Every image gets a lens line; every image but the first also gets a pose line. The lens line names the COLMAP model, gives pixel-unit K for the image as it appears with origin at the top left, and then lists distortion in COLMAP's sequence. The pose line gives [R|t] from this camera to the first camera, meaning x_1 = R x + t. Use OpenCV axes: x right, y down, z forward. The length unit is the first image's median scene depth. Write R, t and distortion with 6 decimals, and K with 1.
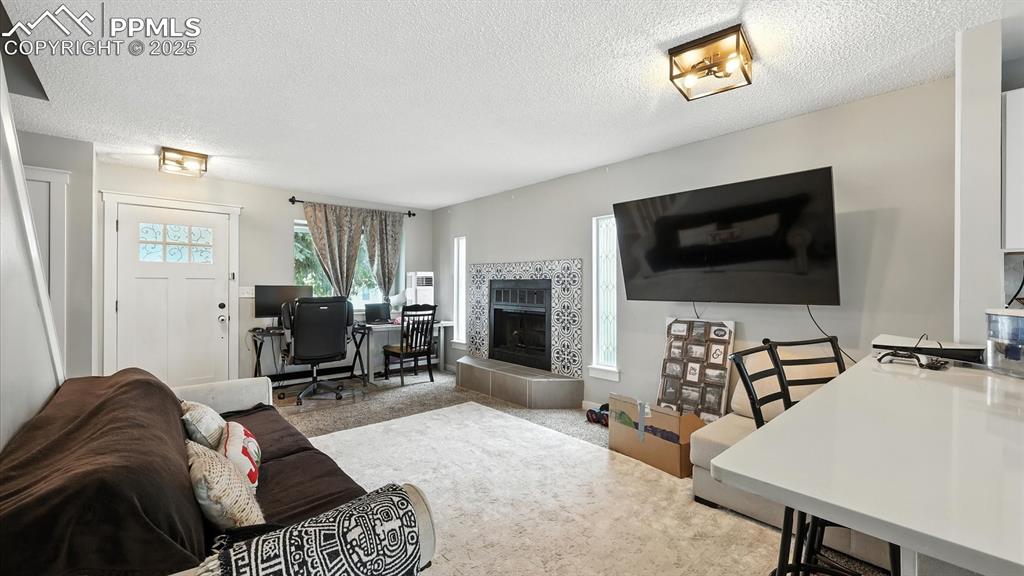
lens RADIAL K [[412.2, 0, 514.6], [0, 412.2, 284.6], [0, 0, 1]] dist [-0.006102, 0.000026]
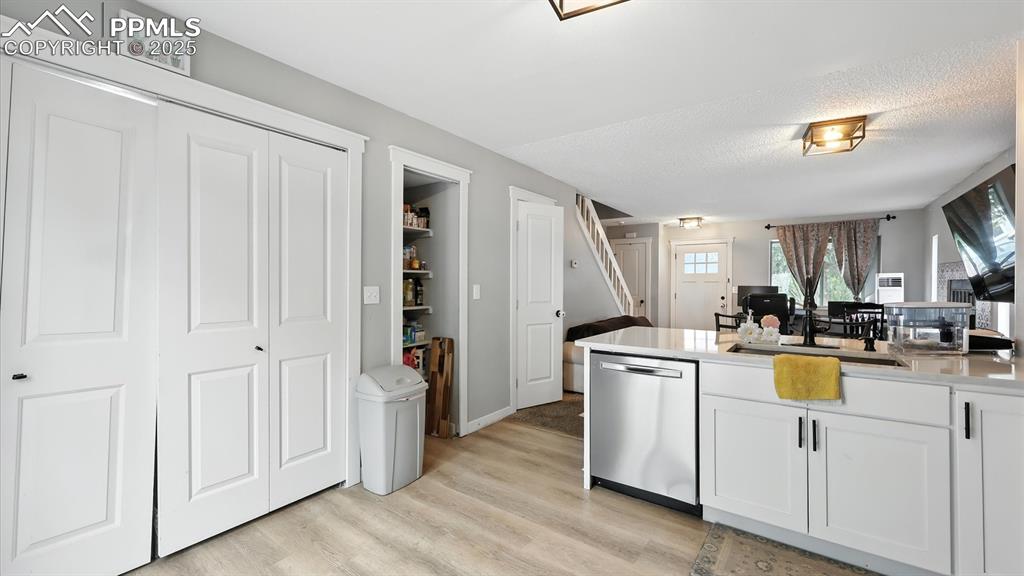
lens RADIAL K [[412.2, 0, 507.7], [0, 412.2, 286.5], [0, 0, 1]] dist [-0.006102, 0.000026]
pose [[0.191926, -0.001210, -0.981409, 0.769537], [-0.004660, 0.999987, -0.002145, 0.012614], [0.981398, 0.004985, 0.191917, -0.188933]]
